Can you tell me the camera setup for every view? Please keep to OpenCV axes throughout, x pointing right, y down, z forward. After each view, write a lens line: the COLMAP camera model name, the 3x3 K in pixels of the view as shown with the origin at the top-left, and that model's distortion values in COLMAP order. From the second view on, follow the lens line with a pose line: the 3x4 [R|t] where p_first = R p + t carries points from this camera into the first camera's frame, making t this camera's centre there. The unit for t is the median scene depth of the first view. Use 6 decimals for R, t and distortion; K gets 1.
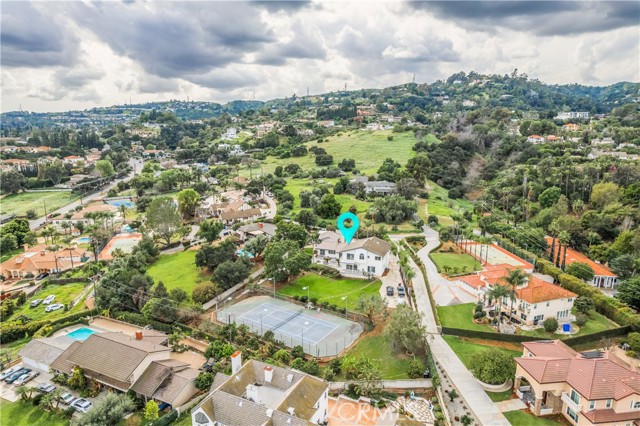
lens RADIAL K [[415.7, 0, 320.0], [0, 415.7, 213.0], [0, 0, 1]] dist [-0.071756, 0.061298]
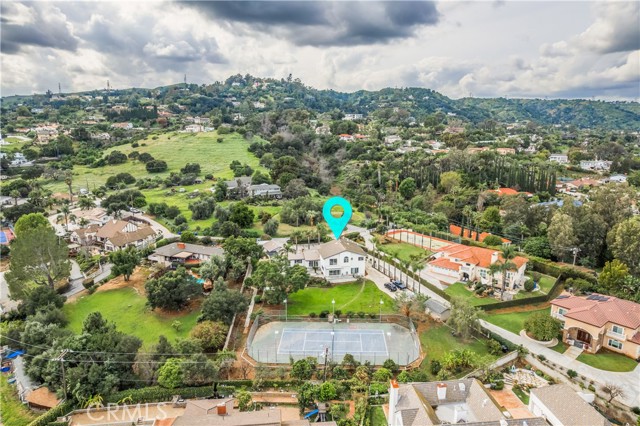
lens RADIAL K [[404.2, 0, 321.5], [0, 404.2, 234.0], [0, 0, 1]] dist [-0.067625, 0.058415]
pose [[0.851447, -0.136209, 0.506443, -0.134665], [0.109545, 0.990573, 0.082247, -0.013057], [-0.512872, -0.014551, 0.858342, 0.063386]]
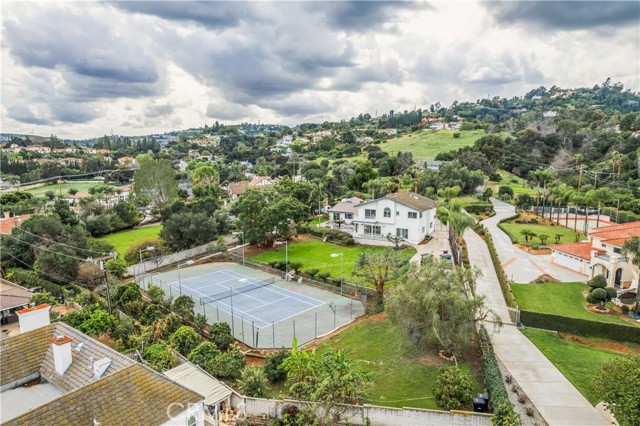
lens RADIAL K [[415.7, 0, 320.0], [0, 415.7, 213.0], [0, 0, 1]] dist [-0.071756, 0.061298]
pose [[0.986281, 0.026351, -0.162959, 0.032201], [-0.036868, 0.997404, -0.061855, 0.046760], [0.160906, 0.067014, 0.984692, 0.111328]]
